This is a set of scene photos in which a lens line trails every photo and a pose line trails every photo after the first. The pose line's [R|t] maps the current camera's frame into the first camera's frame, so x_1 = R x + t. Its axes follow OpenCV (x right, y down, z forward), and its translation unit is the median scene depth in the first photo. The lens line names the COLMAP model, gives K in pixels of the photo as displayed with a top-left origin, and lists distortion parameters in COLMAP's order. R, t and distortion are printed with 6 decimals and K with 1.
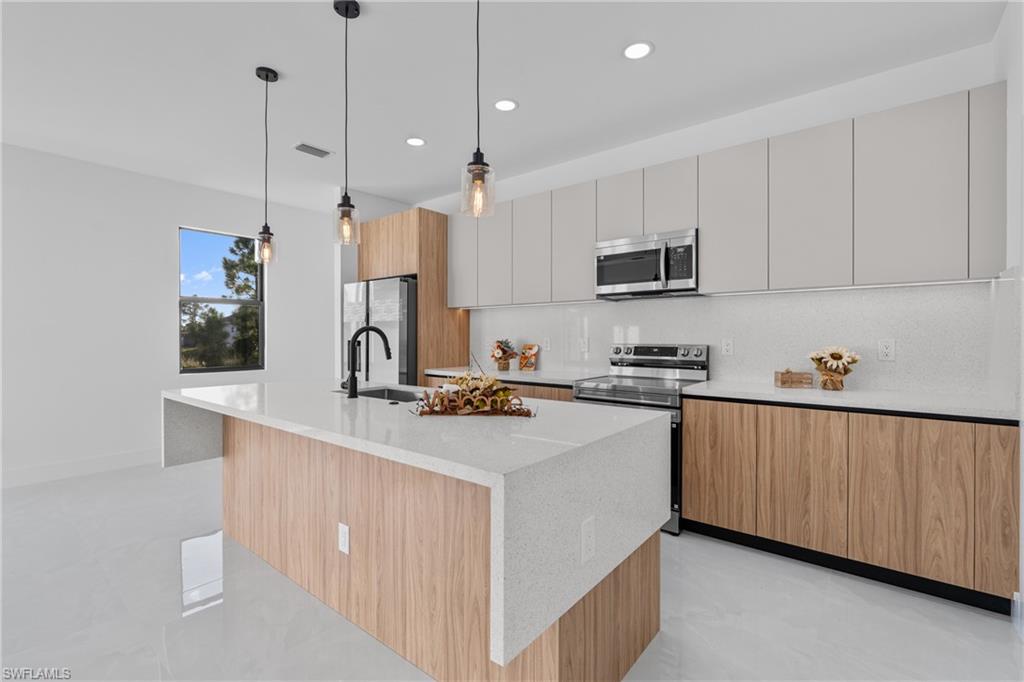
lens RADIAL K [[457.6, 0, 512.8], [0, 457.6, 338.3], [0, 0, 1]] dist [-0.005884, 0.000936]
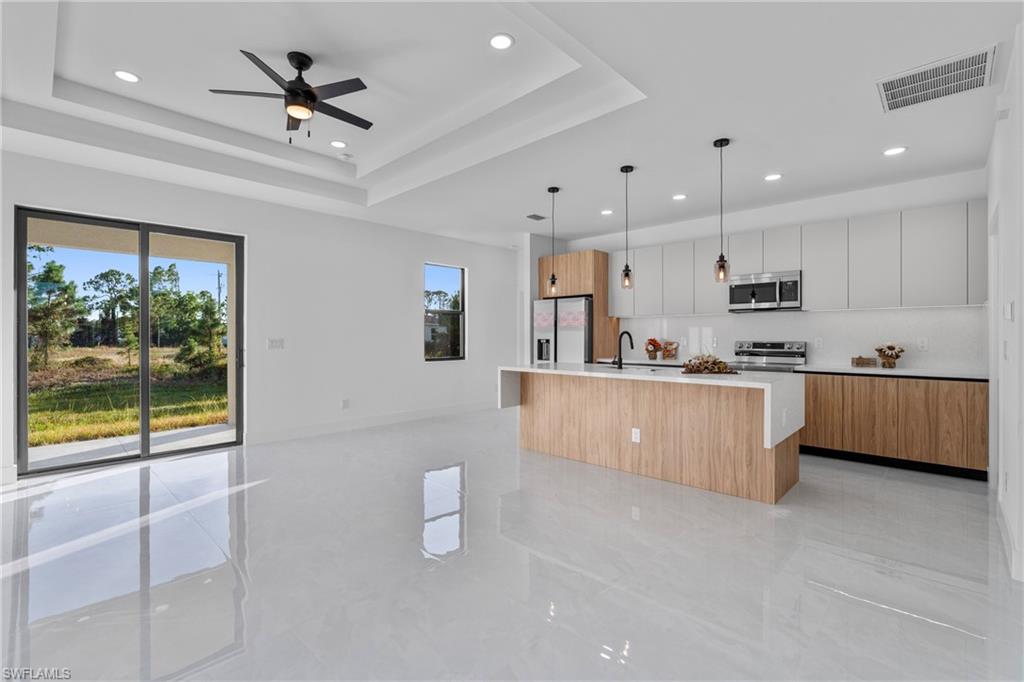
lens RADIAL K [[457.6, 0, 512.8], [0, 457.6, 338.3], [0, 0, 1]] dist [-0.005884, 0.000936]
pose [[0.996940, -0.000786, -0.078165, -0.548309], [0.000832, 1.000000, 0.000548, 0.001355], [0.078164, -0.000612, 0.996940, -0.781973]]
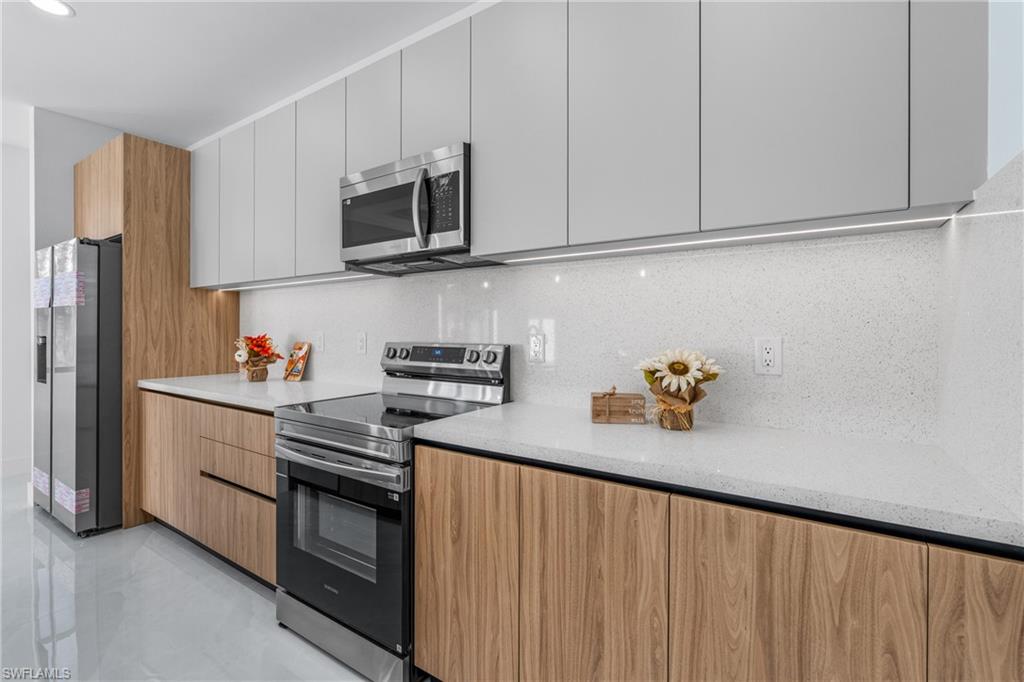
lens RADIAL K [[460.5, 0, 510.8], [0, 460.5, 331.8], [0, 0, 1]] dist [-0.003185, 0.000112]
pose [[0.995917, 0.000442, 0.090271, 0.445848], [-0.000408, 1.000000, -0.000394, -0.002771], [-0.090271, 0.000355, 0.995917, 0.458849]]
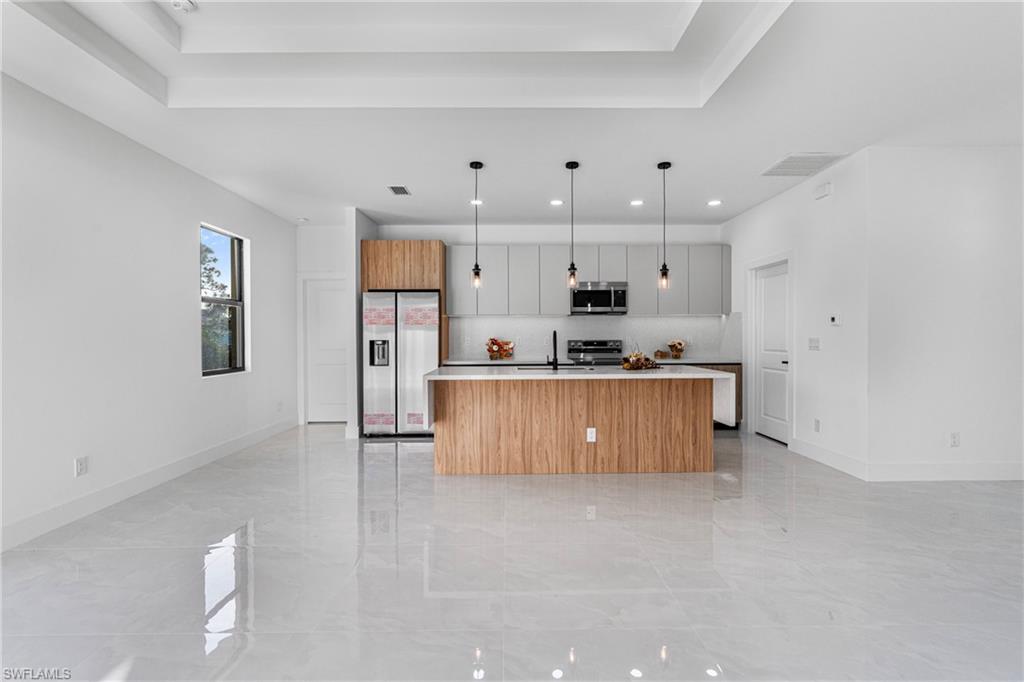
lens RADIAL K [[458.6, 0, 514.4], [0, 458.6, 340.8], [0, 0, 1]] dist [-0.003426, 0.000123]
pose [[0.767235, -0.011333, 0.641265, -1.405529], [0.007315, 0.999933, 0.008919, -0.003269], [-0.641324, -0.002153, 0.767267, -0.256405]]
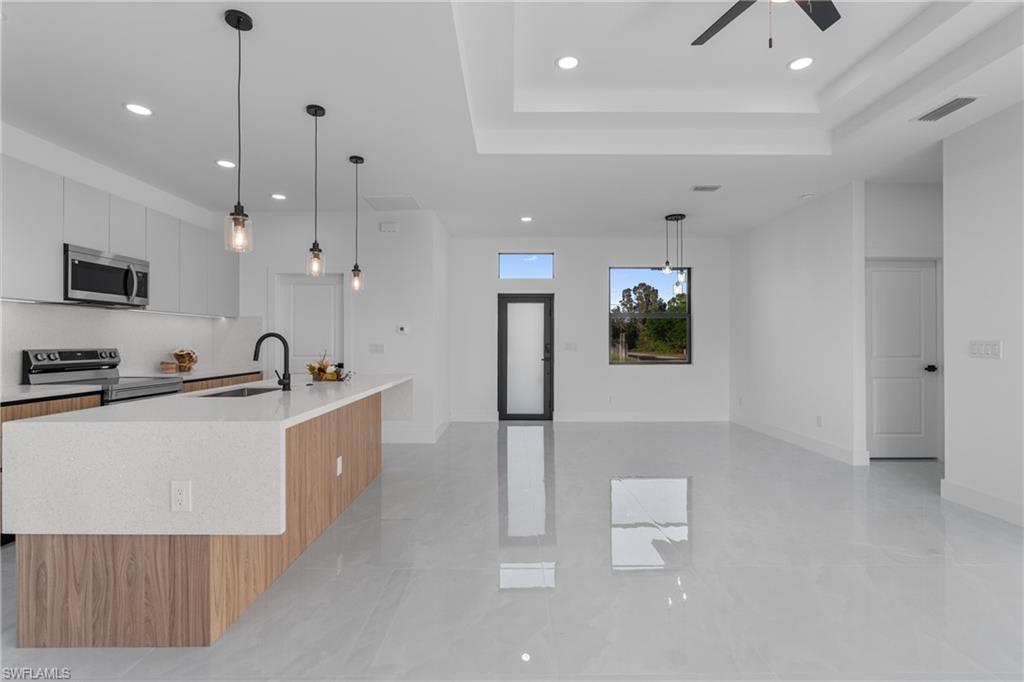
lens RADIAL K [[457.6, 0, 512.8], [0, 457.6, 338.3], [0, 0, 1]] dist [-0.005884, 0.000936]
pose [[-0.632593, 0.005888, 0.774462, -1.452860], [0.005108, 0.999981, -0.003431, -0.003625], [-0.774467, 0.001785, -0.632611, 1.116503]]
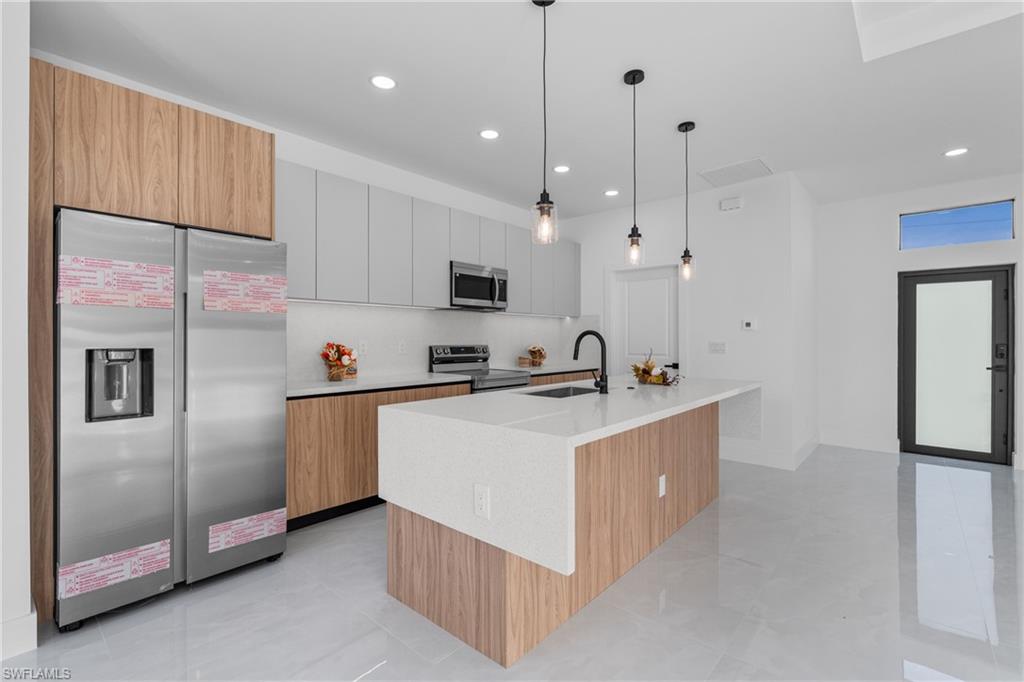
lens RADIAL K [[457.6, 0, 512.8], [0, 457.6, 338.3], [0, 0, 1]] dist [-0.005884, 0.000936]
pose [[0.042297, 0.002021, 0.999103, -1.275082], [0.004235, 0.999989, -0.002202, -0.004371], [-0.999096, 0.004325, 0.042288, 1.003216]]
